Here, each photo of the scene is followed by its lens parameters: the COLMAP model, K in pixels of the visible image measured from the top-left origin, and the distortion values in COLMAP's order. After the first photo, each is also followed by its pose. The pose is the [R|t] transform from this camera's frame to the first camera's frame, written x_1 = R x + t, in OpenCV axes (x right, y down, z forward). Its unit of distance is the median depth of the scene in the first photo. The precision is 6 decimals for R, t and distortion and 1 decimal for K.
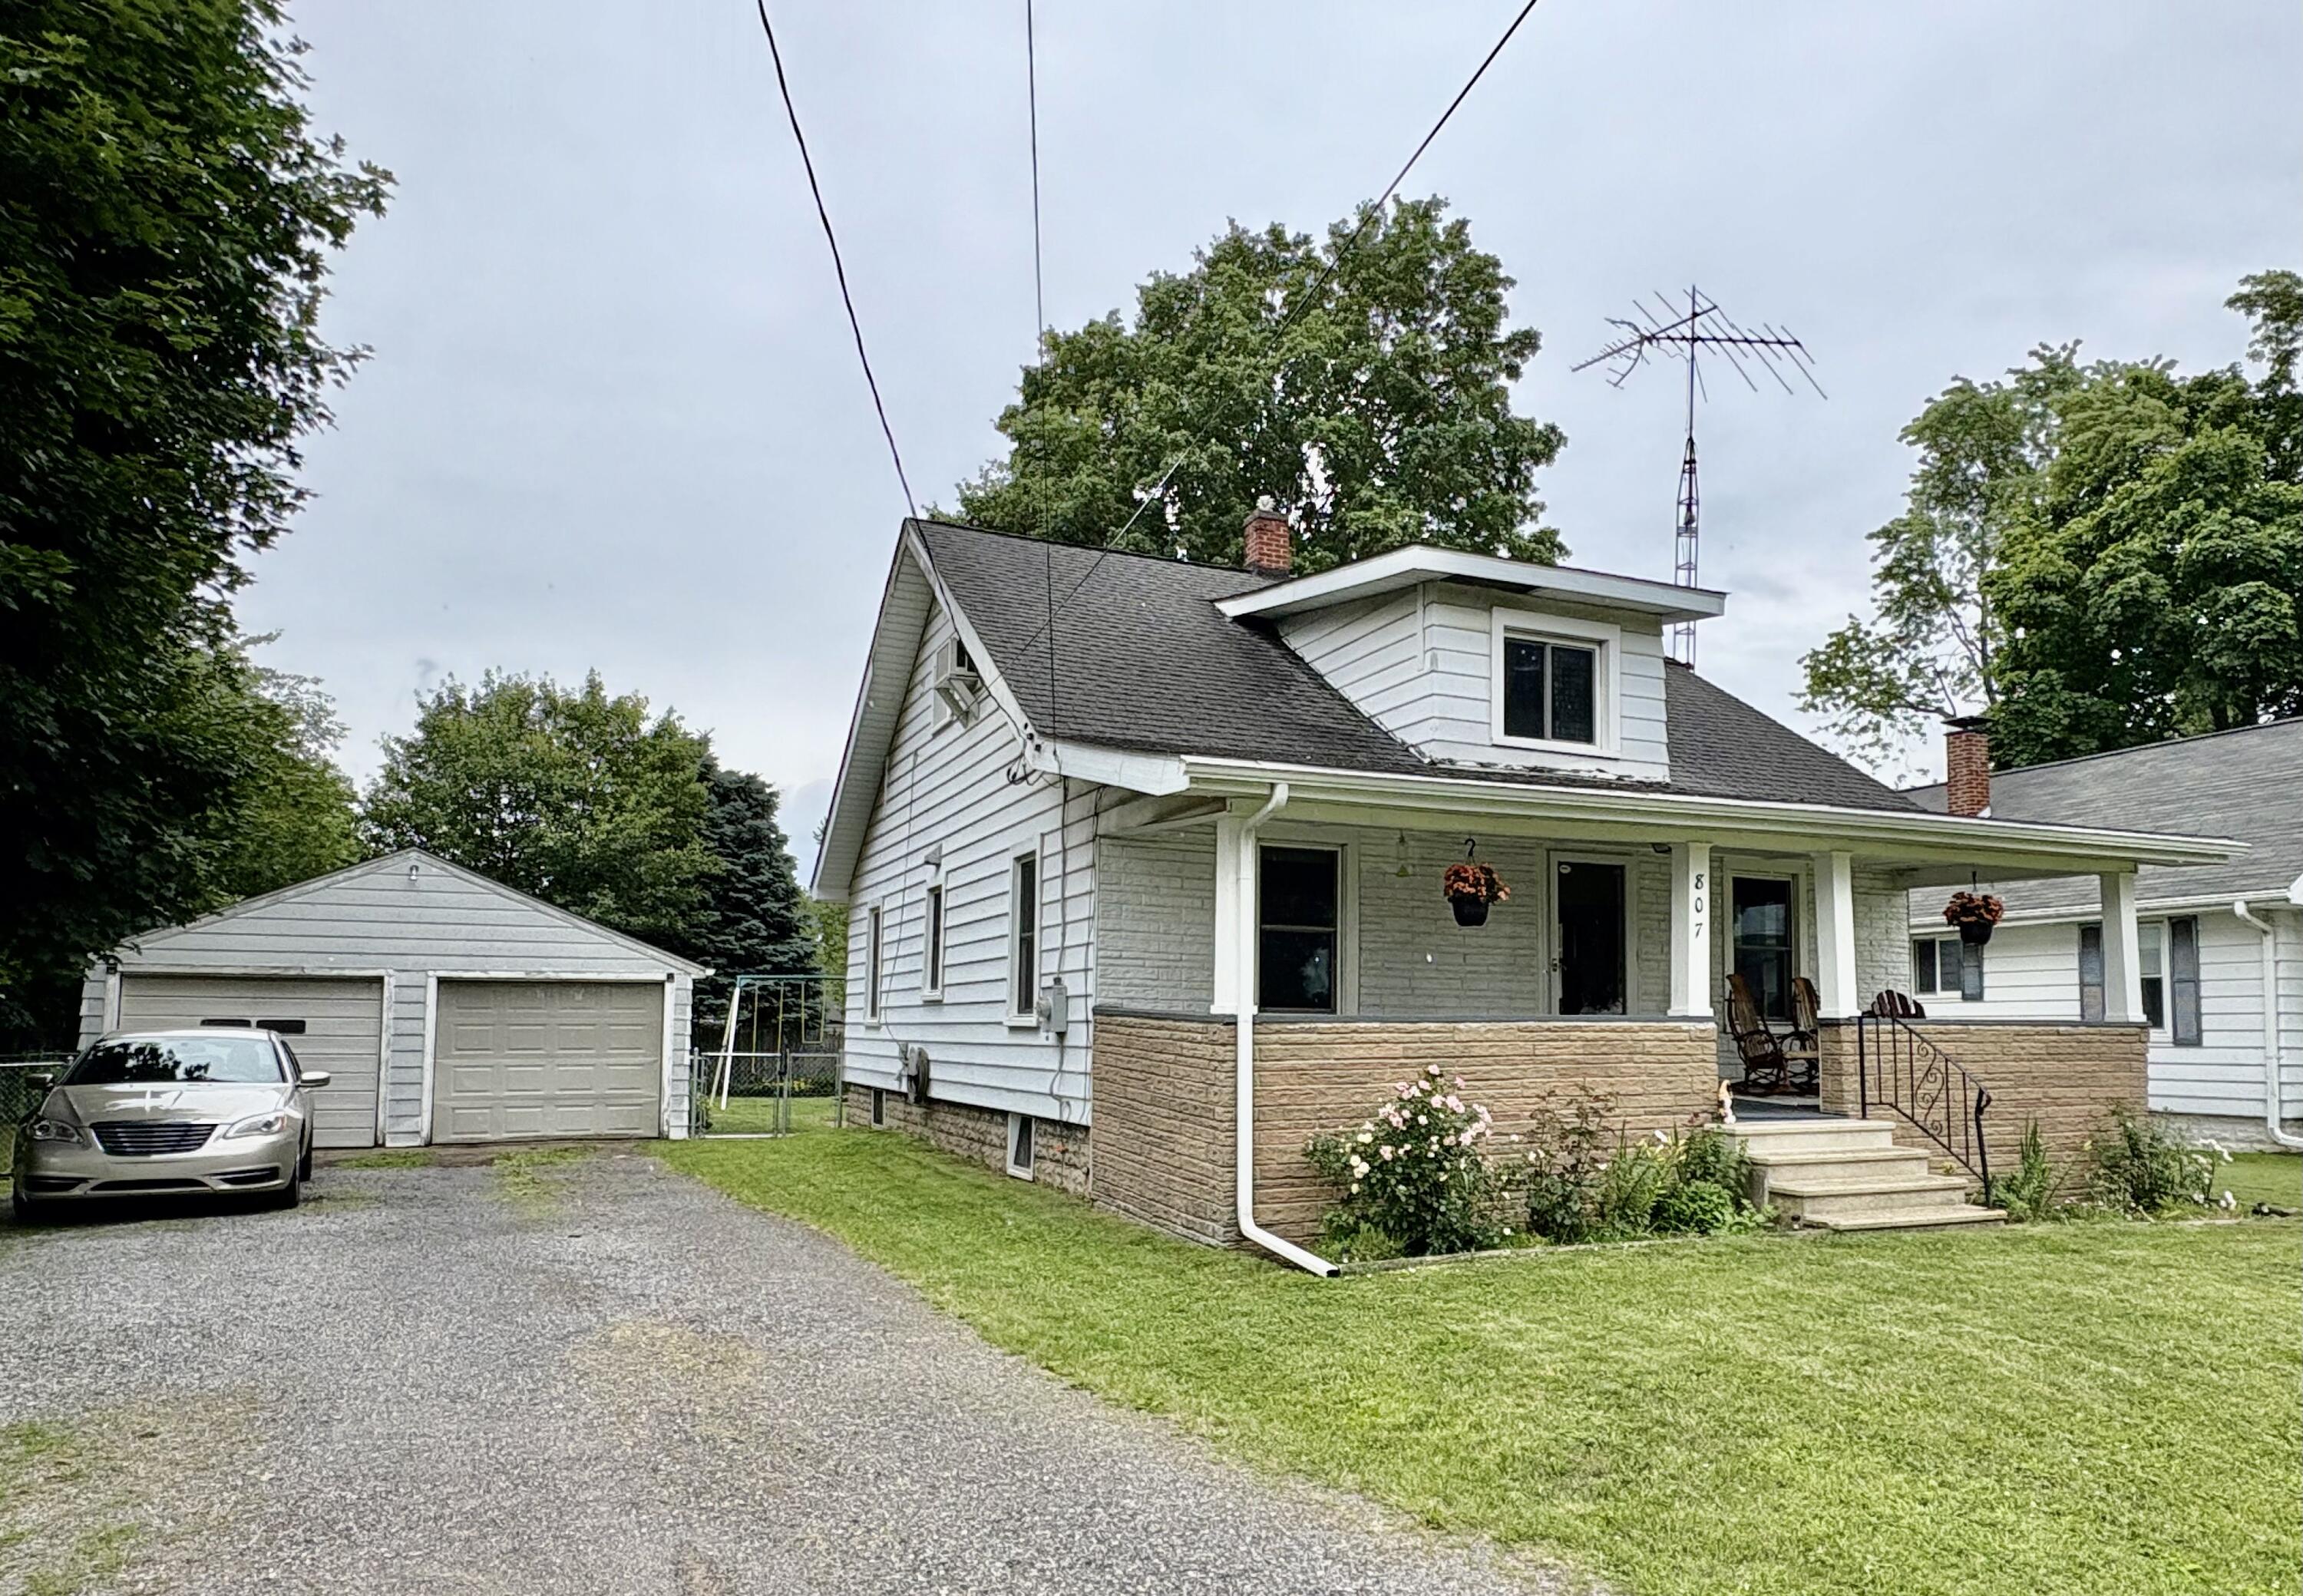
lens RADIAL K [[1475.0, 0, 1166.8], [0, 1475.0, 878.5], [0, 0, 1]] dist [0.025873, 0.001551]
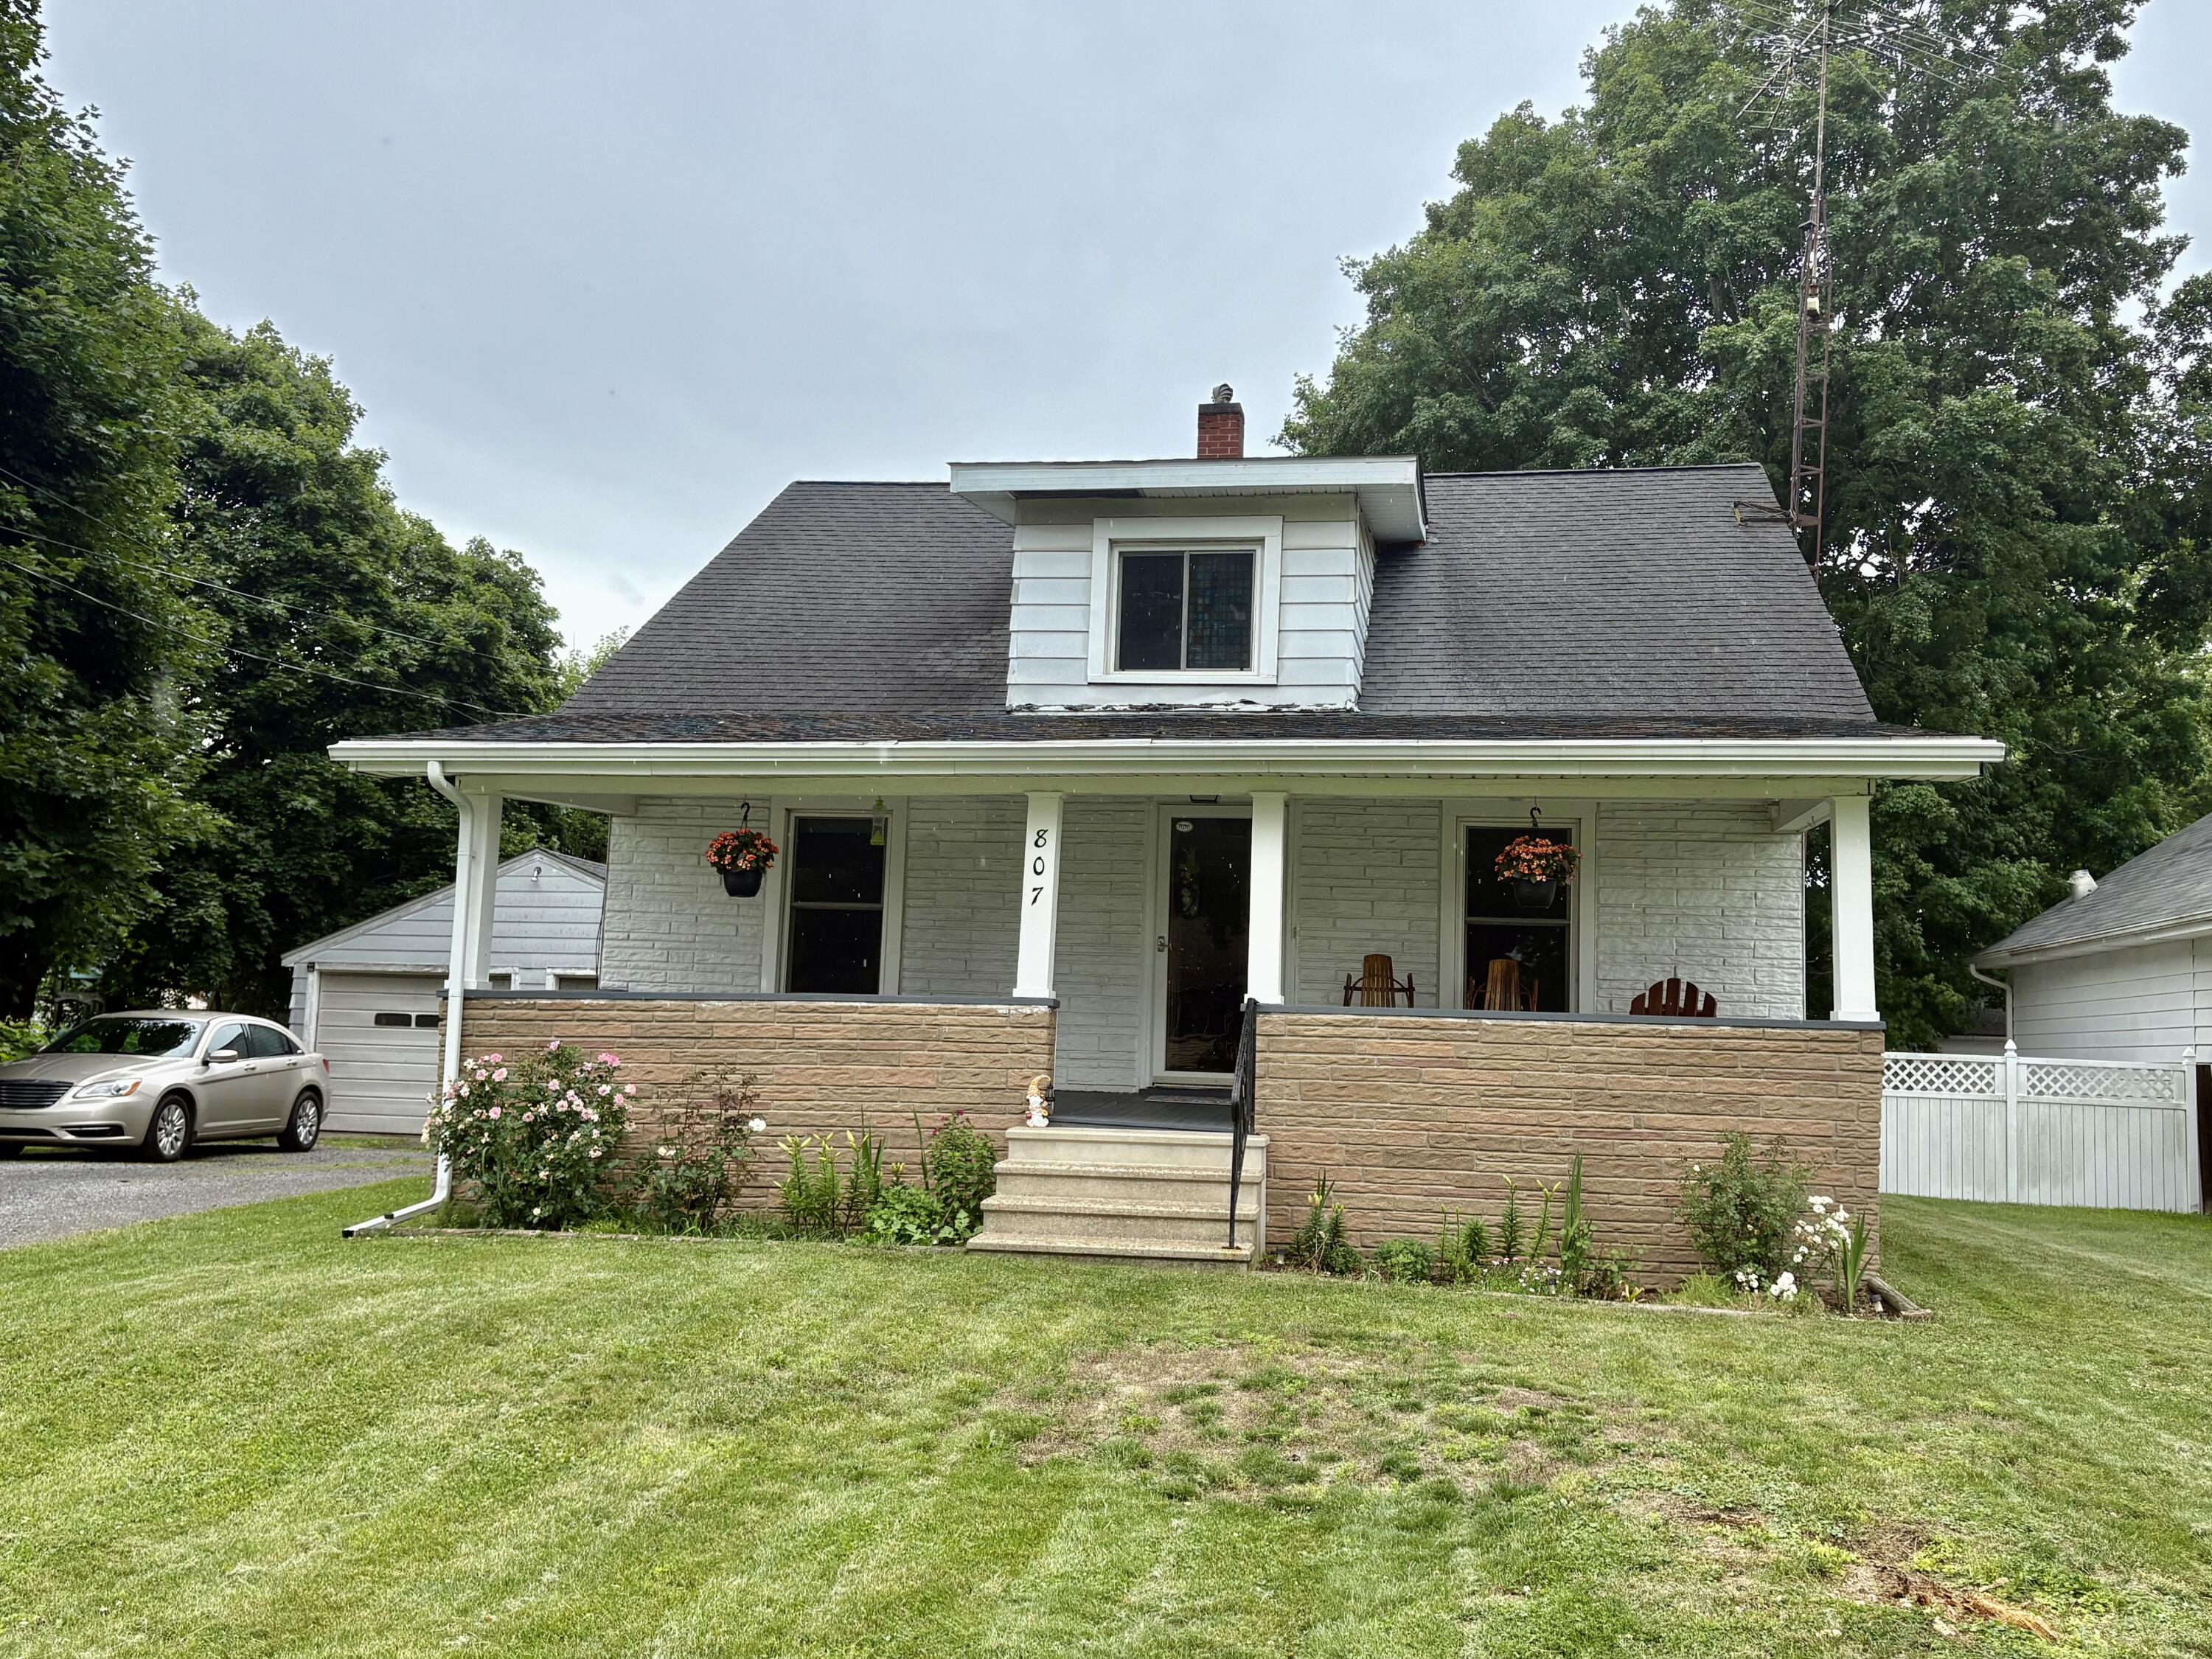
lens RADIAL K [[1995.6, 0, 1111.5], [0, 1995.6, 832.4], [0, 0, 1]] dist [0.049516, 0.000983]
pose [[0.845455, -0.041745, -0.532413, 0.823395], [0.032990, 0.999119, -0.025950, 0.023903], [0.533027, 0.004375, 0.846087, 0.044887]]
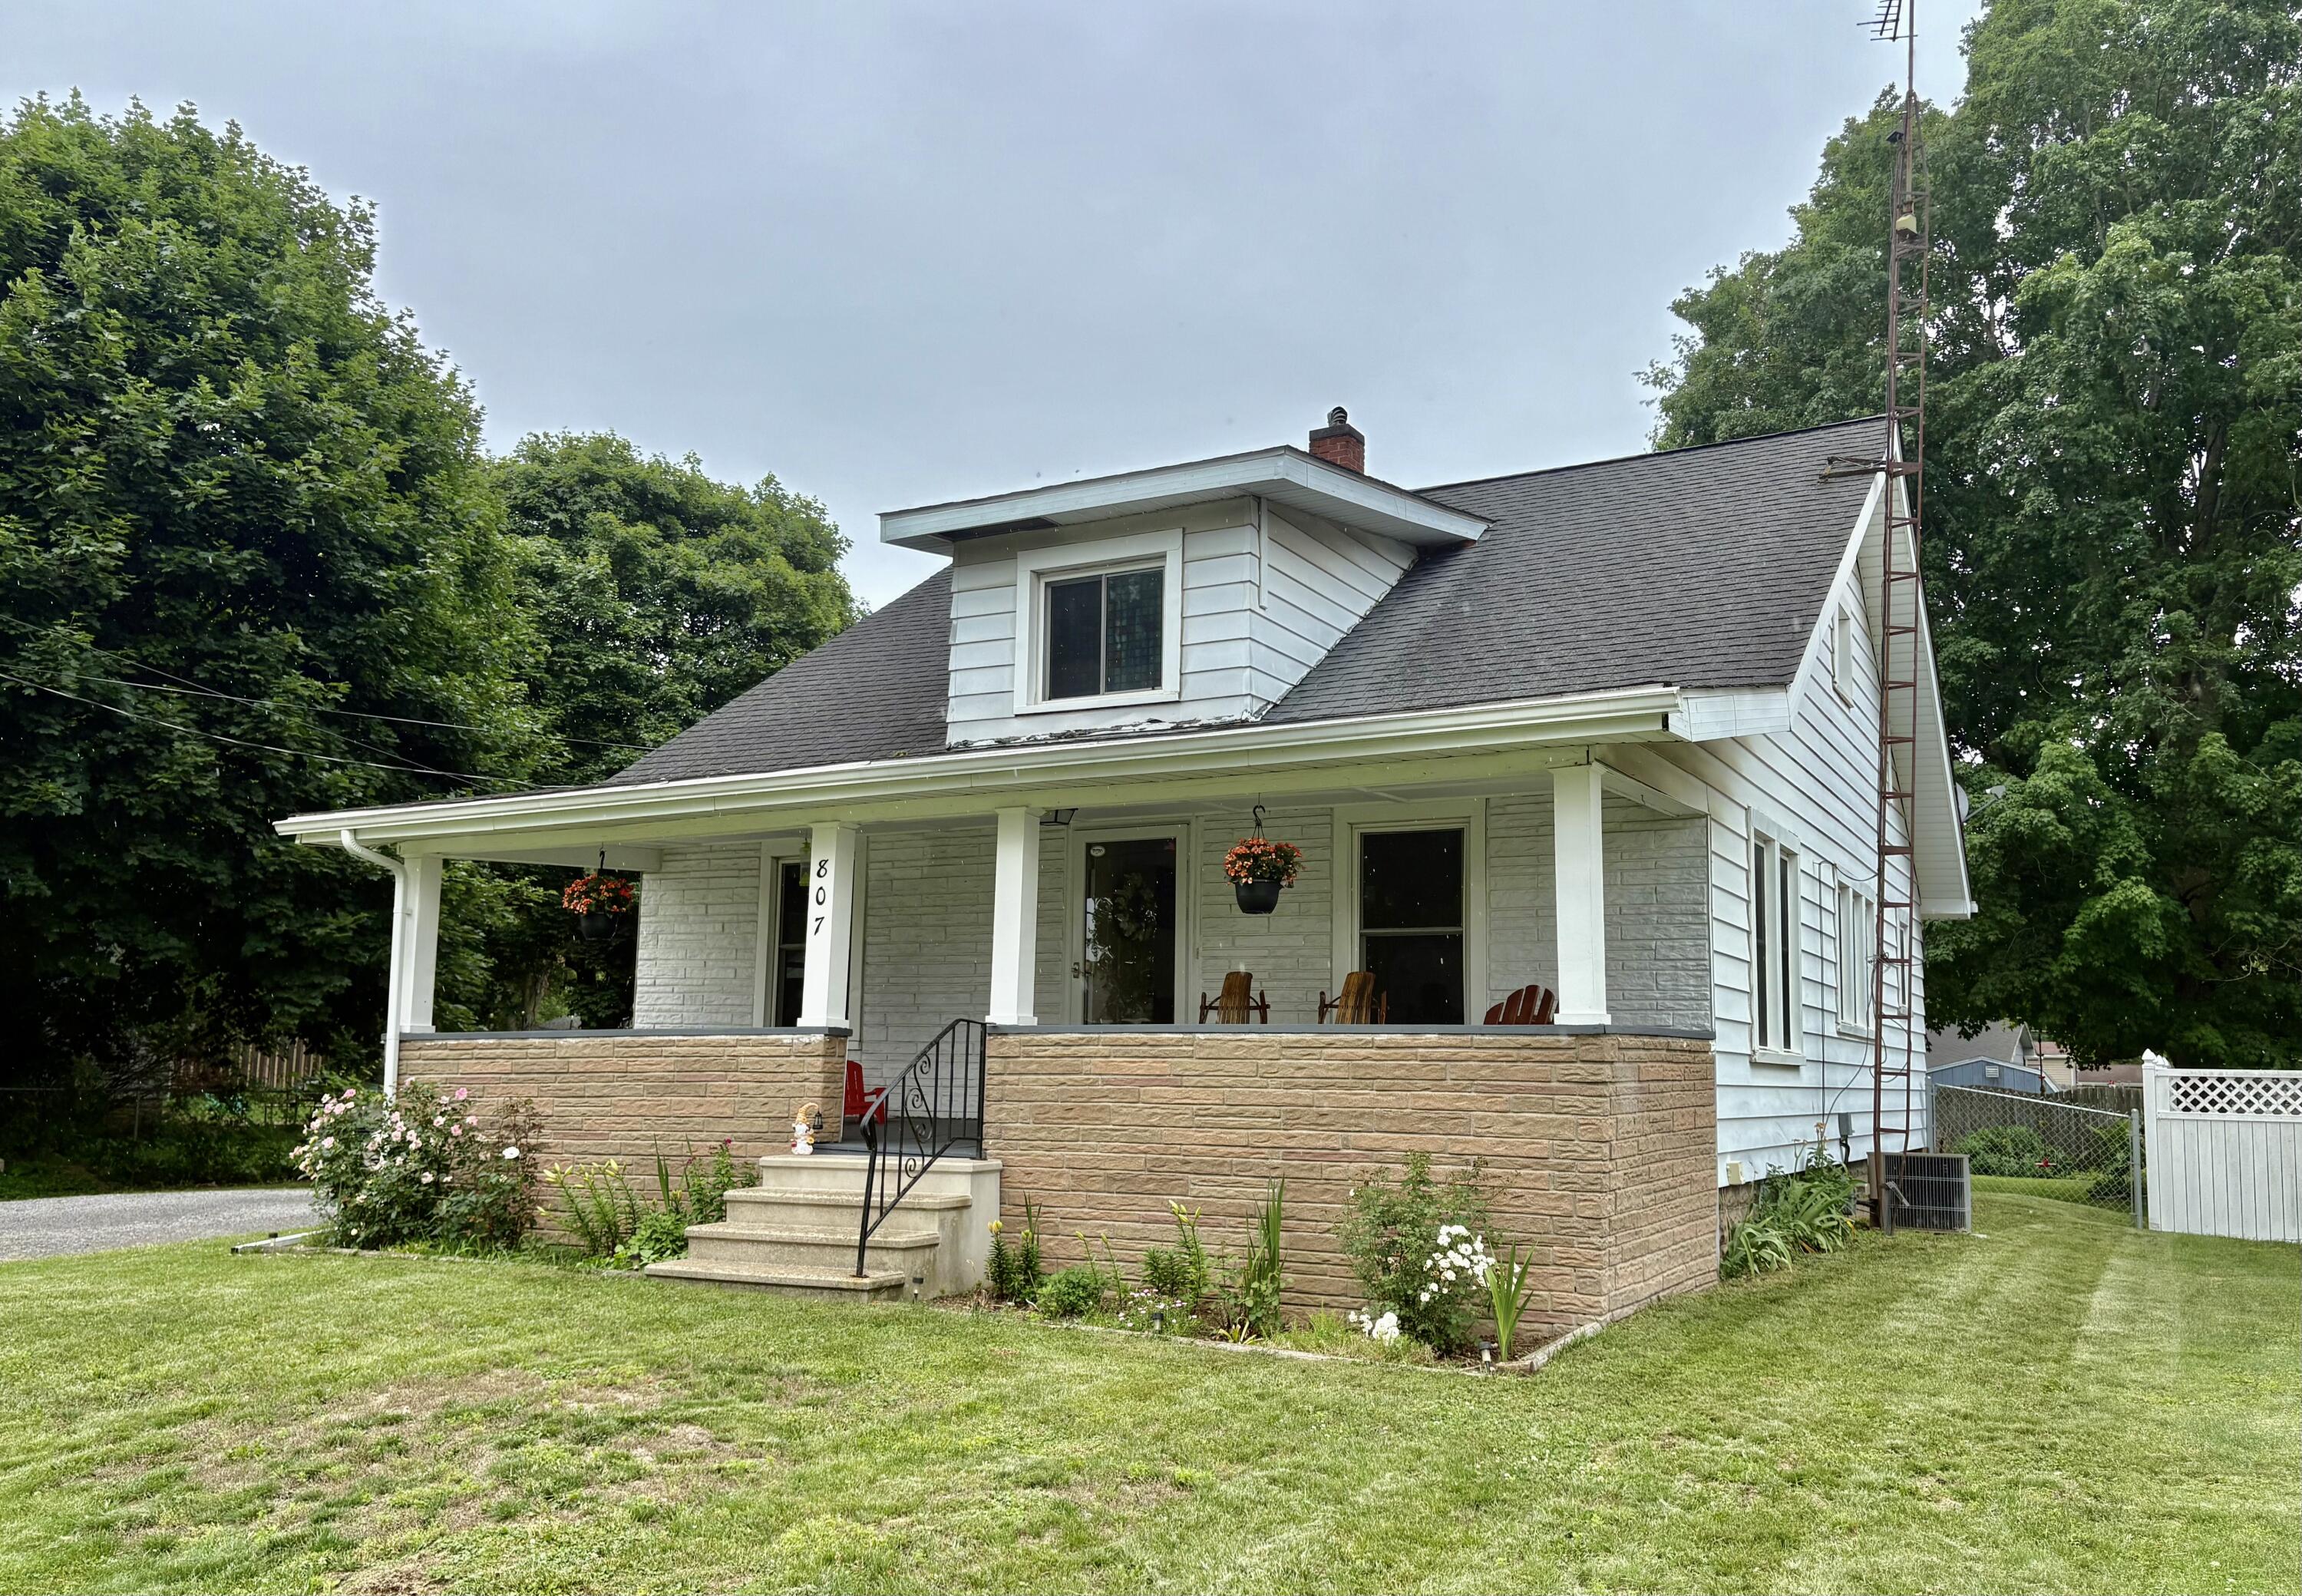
lens RADIAL K [[1844.7, 0, 1206.2], [0, 1844.7, 862.4], [0, 0, 1]] dist [0.076747, -0.026435]
pose [[0.619659, -0.093248, -0.779312, 1.097307], [0.074787, 0.995414, -0.059639, 0.064656], [0.781300, -0.021327, 0.623791, 0.414548]]
